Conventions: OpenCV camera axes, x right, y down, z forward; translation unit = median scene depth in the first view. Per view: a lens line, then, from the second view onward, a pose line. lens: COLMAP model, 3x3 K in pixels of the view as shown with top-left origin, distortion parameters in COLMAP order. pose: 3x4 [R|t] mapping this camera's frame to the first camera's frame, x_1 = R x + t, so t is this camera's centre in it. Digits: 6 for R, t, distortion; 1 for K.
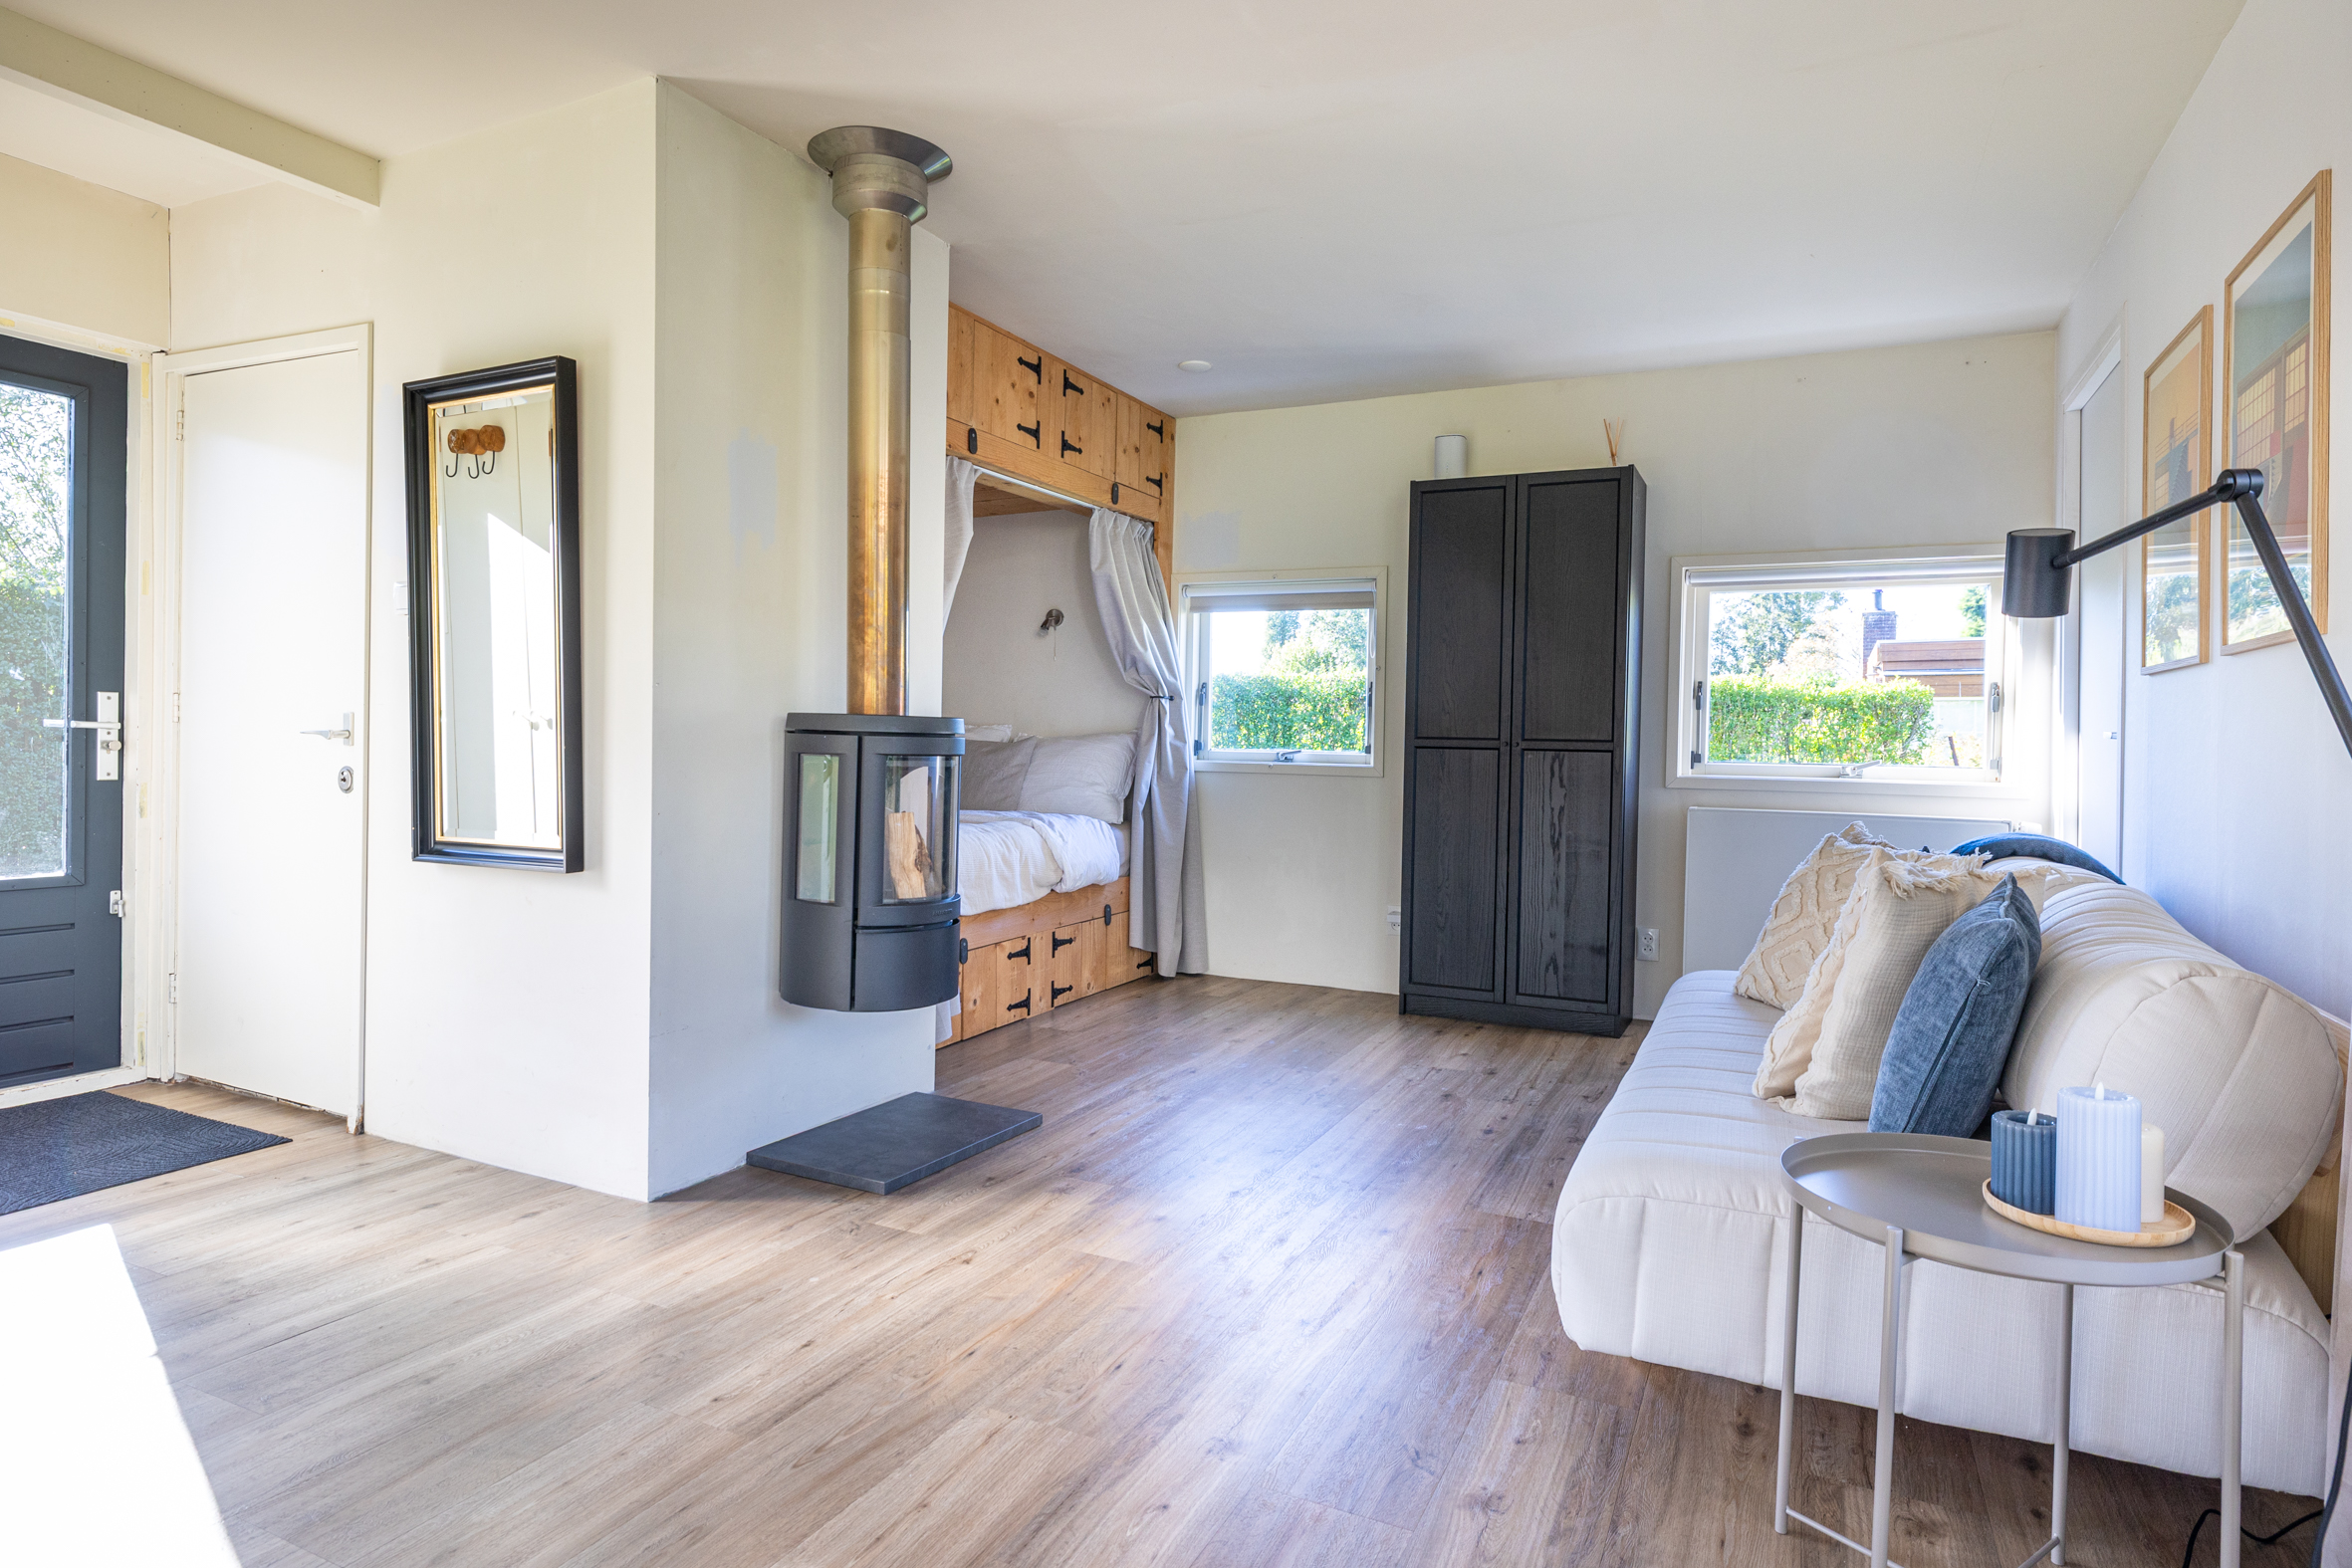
lens RADIAL K [[1302.4, 0, 1171.6], [0, 1302.4, 764.5], [0, 0, 1]] dist [-0.005116, -0.001171]
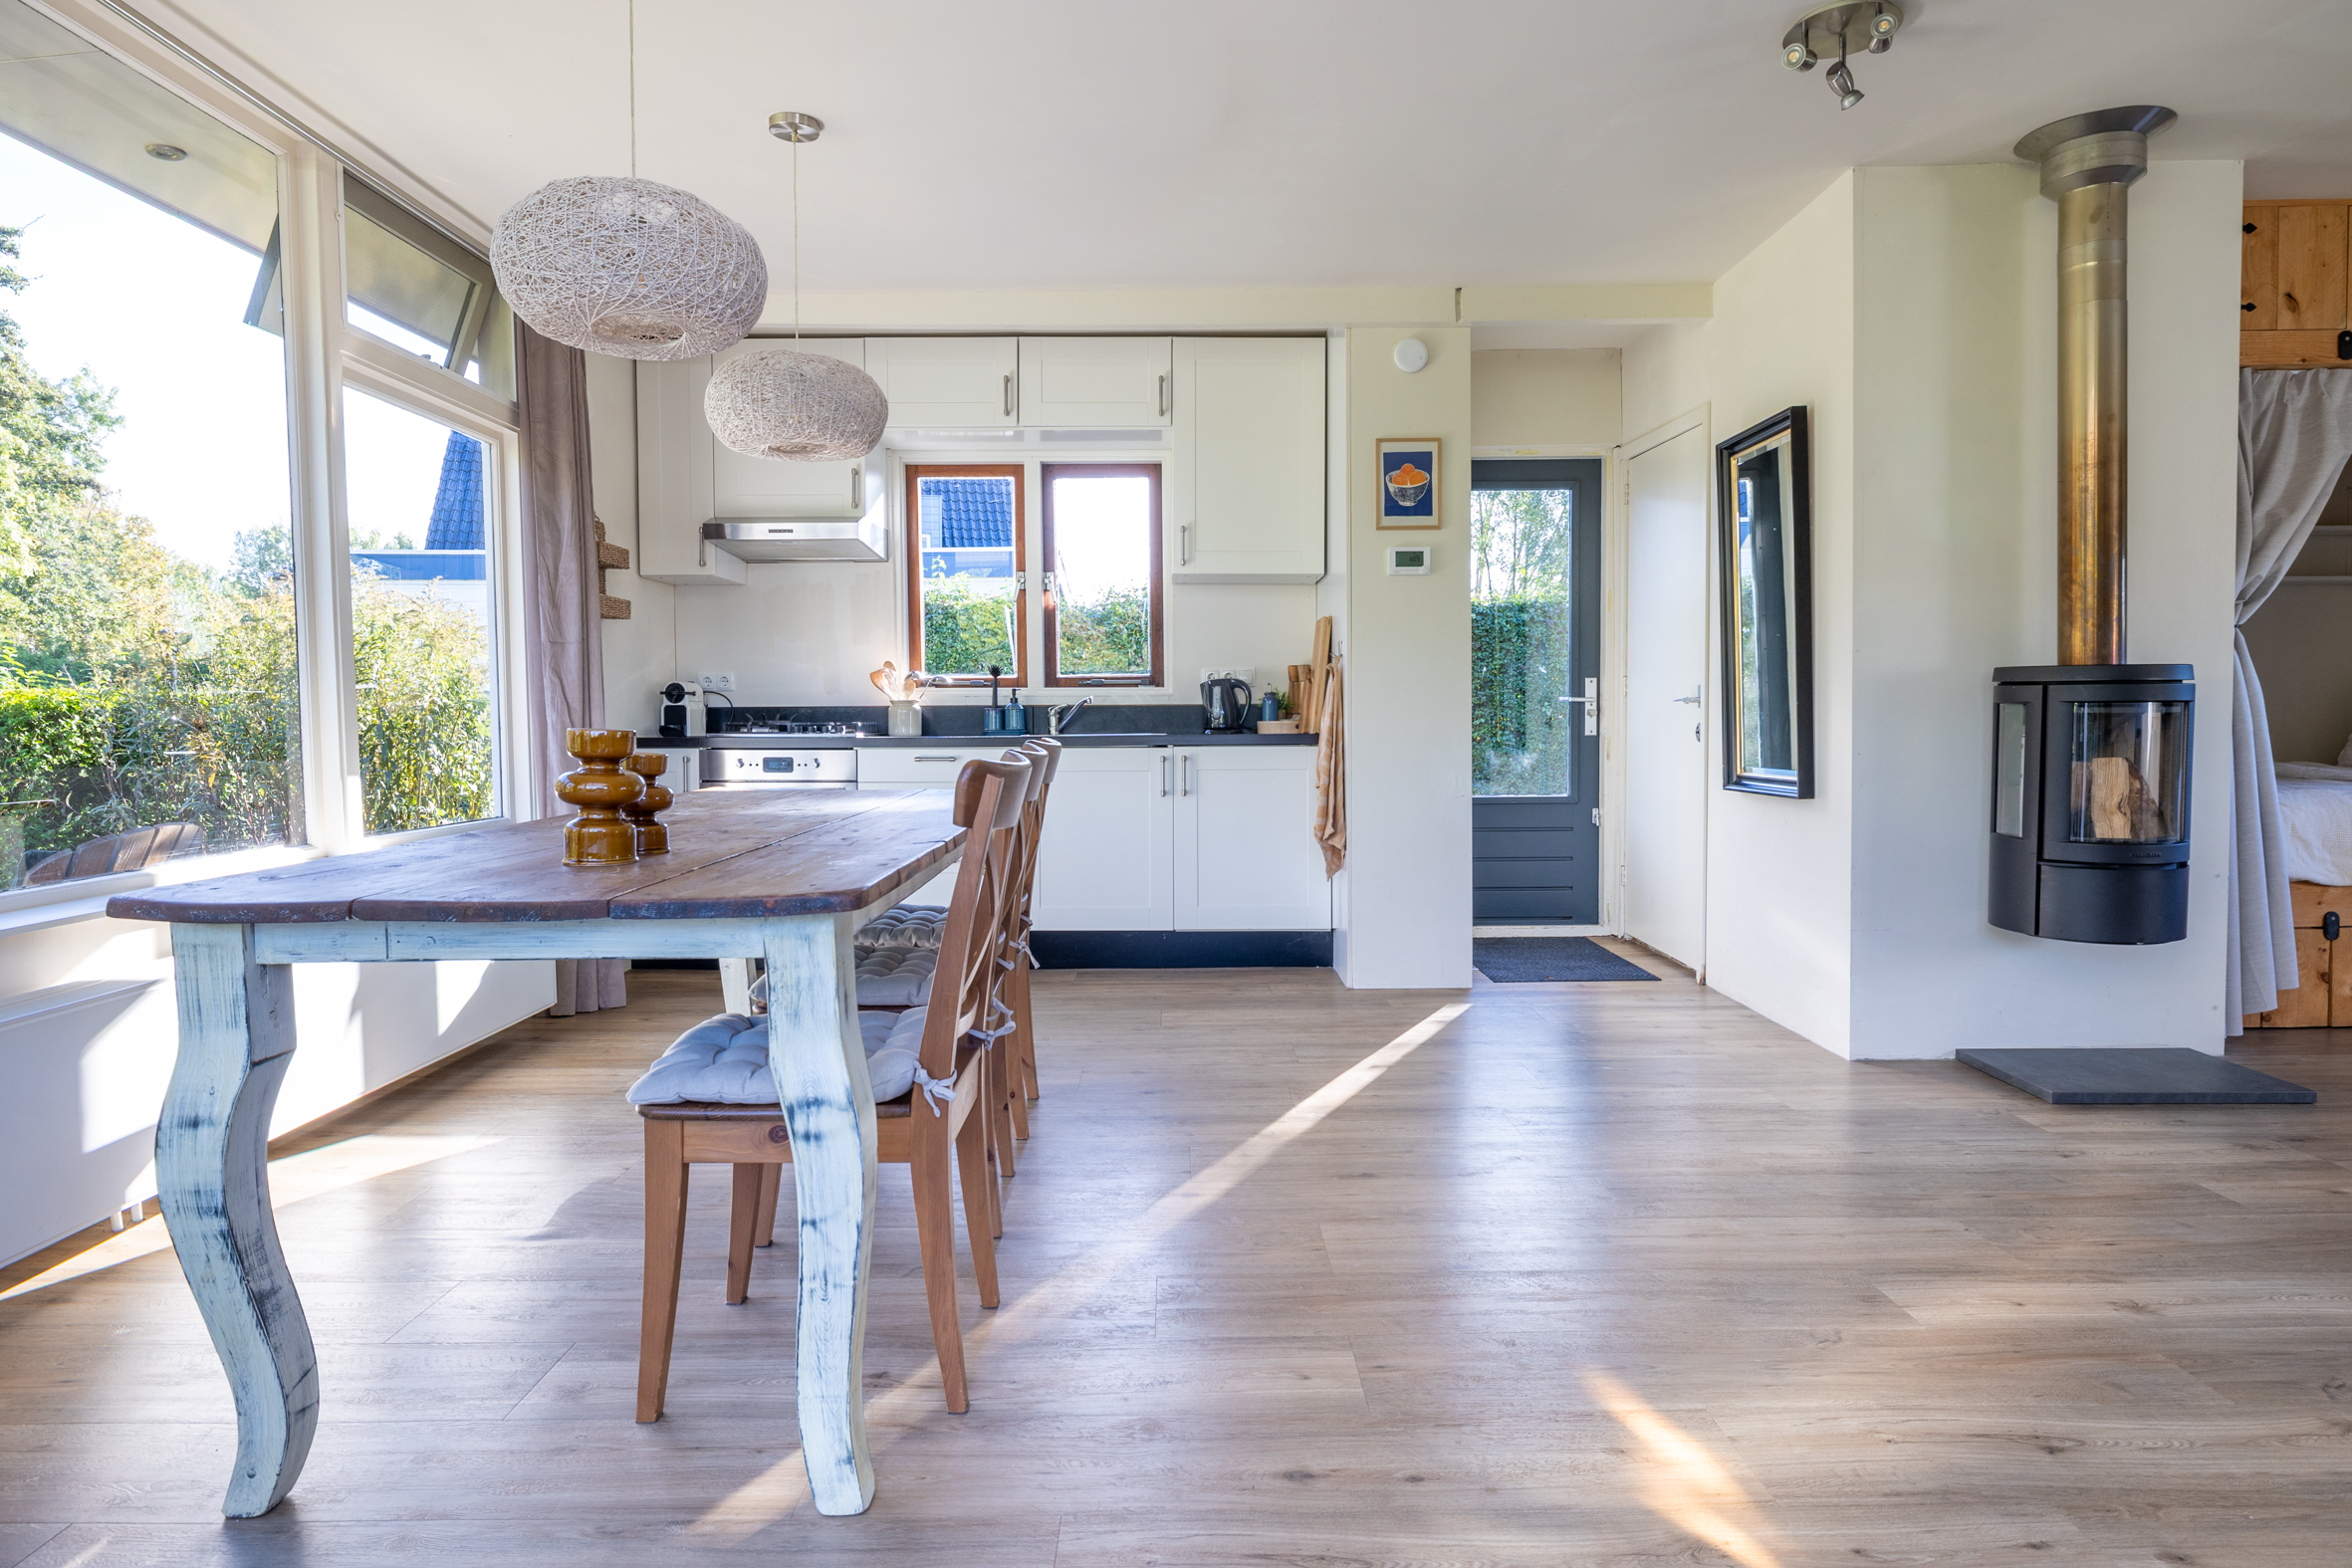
lens RADIAL K [[1311.2, 0, 1176.7], [0, 1311.2, 766.9], [0, 0, 1]] dist [-0.000878, -0.000648]
pose [[0.440049, 0.014515, -0.897857, 0.412454], [0.002847, 0.999842, 0.017559, 0.024032], [0.897969, -0.010283, 0.439938, -0.136053]]
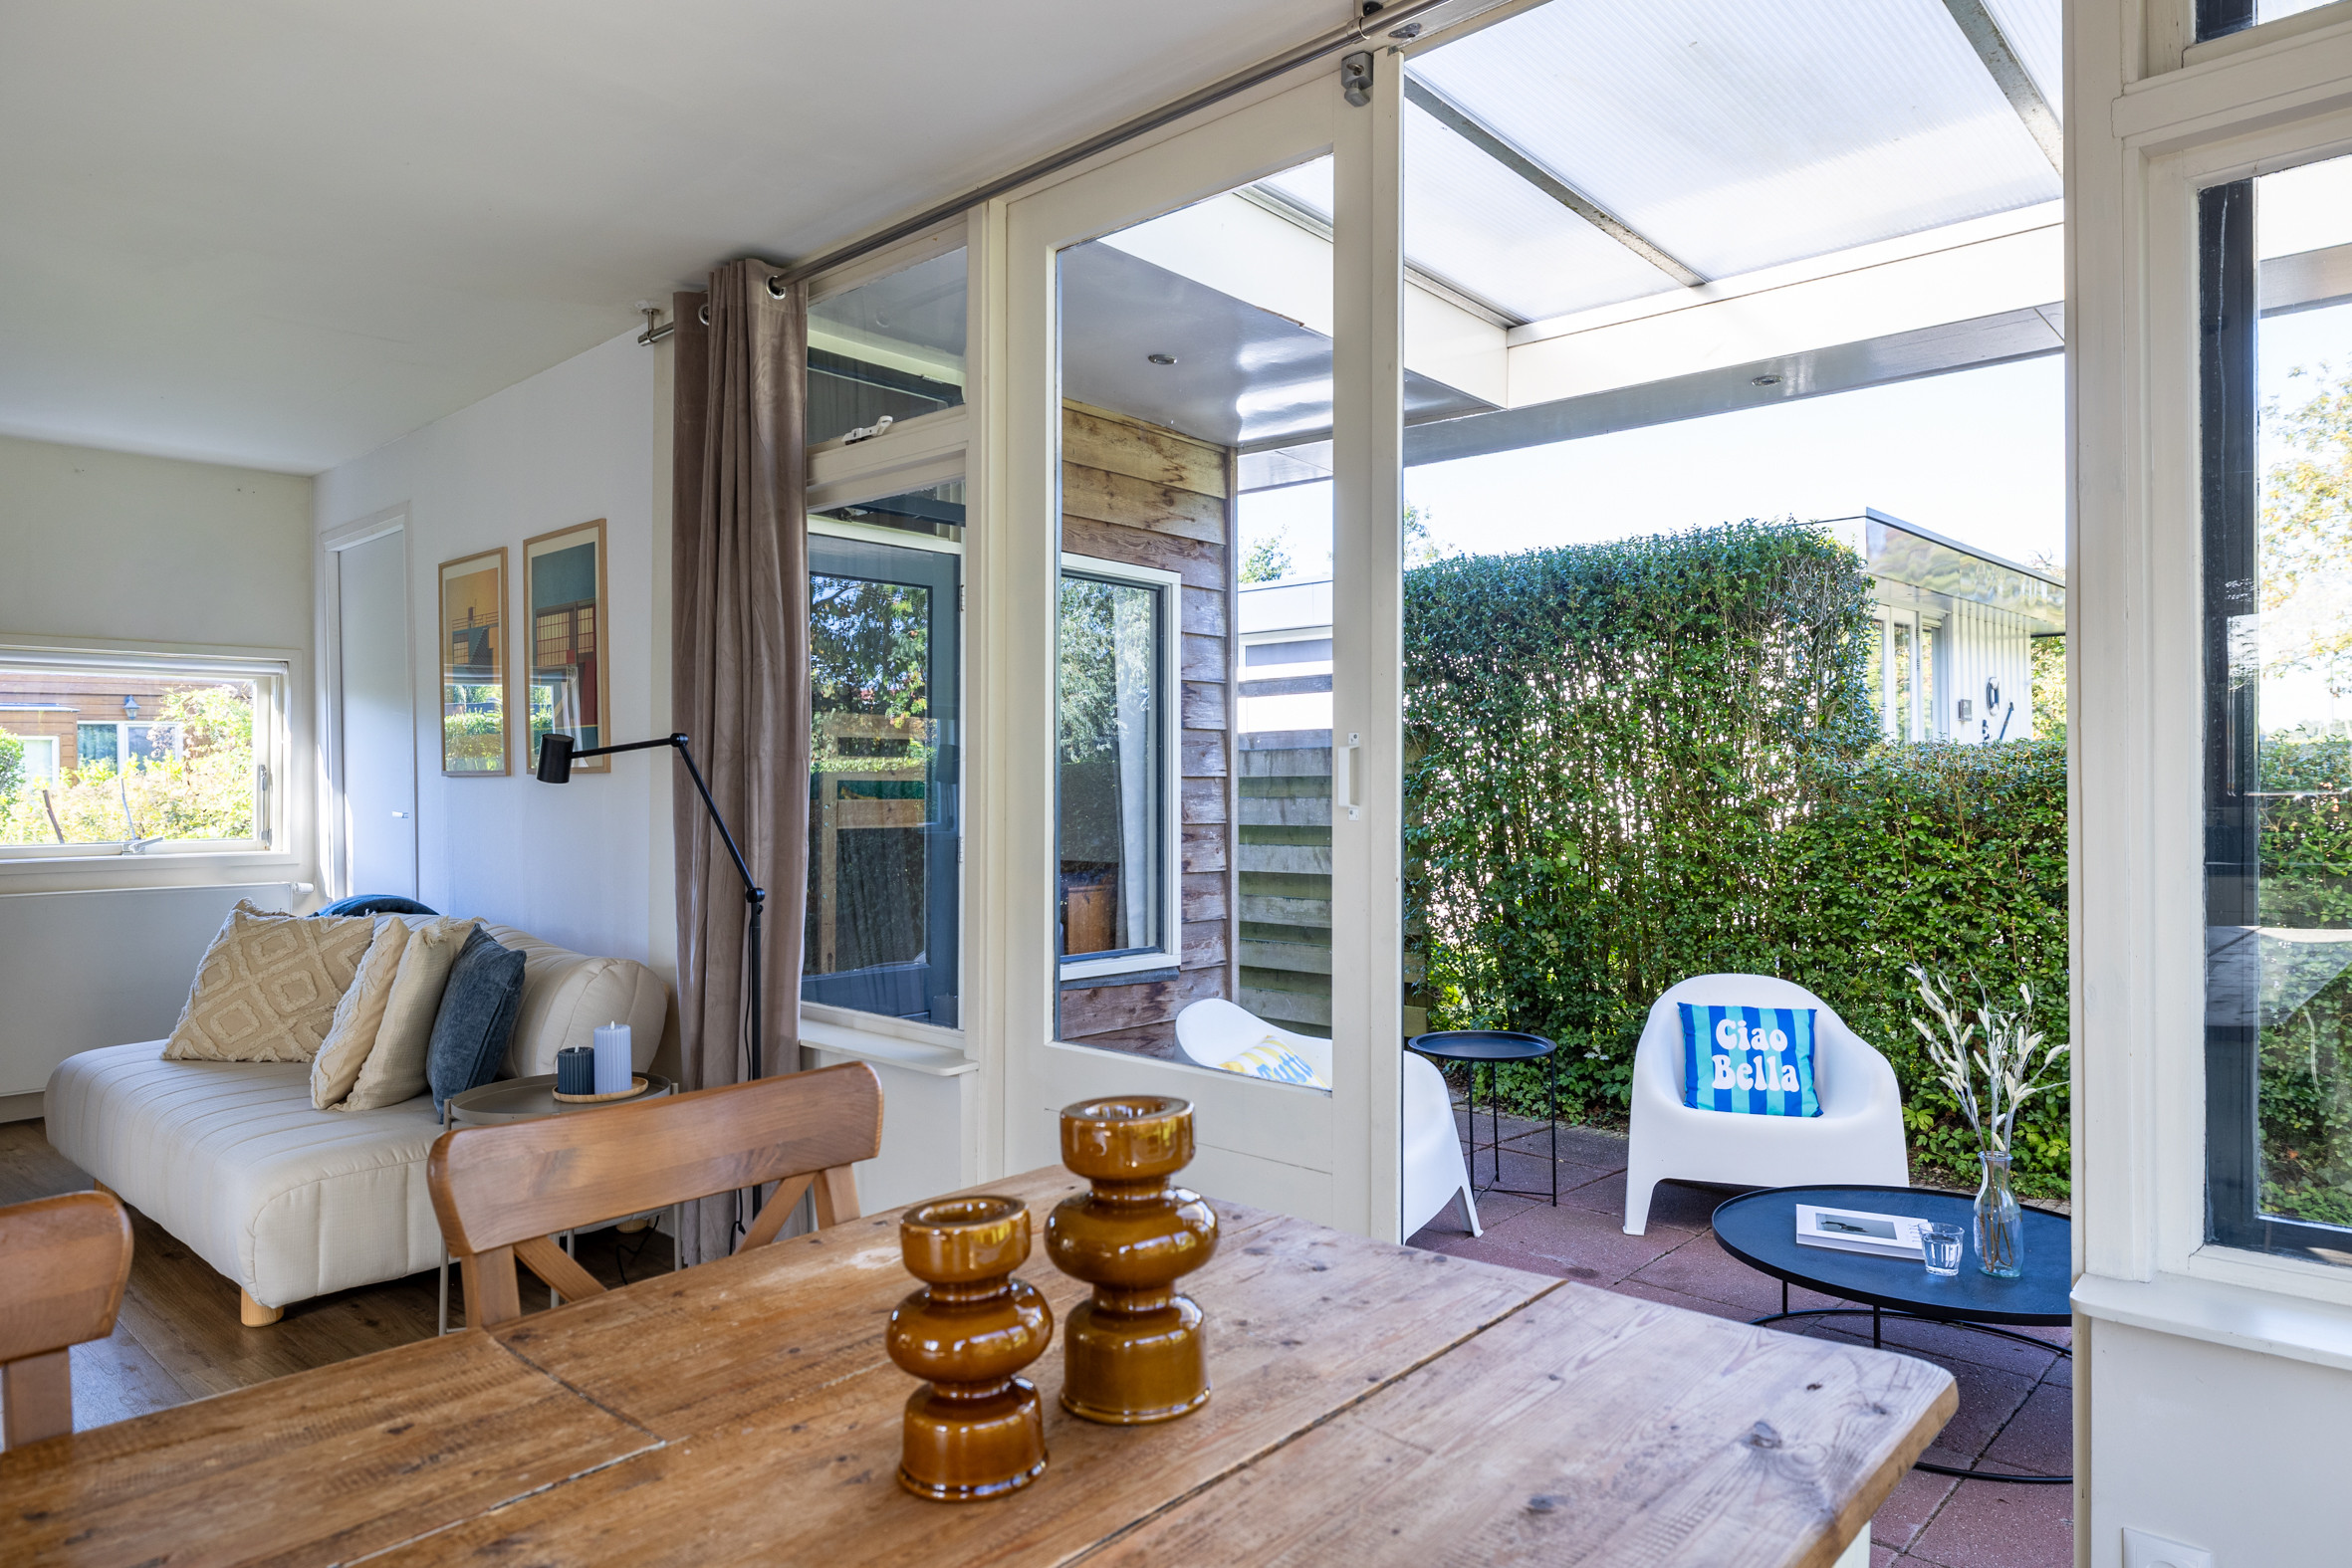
lens RADIAL K [[1435.4, 0, 1156.5], [0, 1435.4, 764.5], [0, 0, 1]] dist [-0.005115, 0.003221]
pose [[0.297934, -0.007711, 0.954555, -0.525916], [0.029814, 0.999555, -0.001231, -0.056745], [-0.954121, 0.028826, 0.298031, -0.218001]]
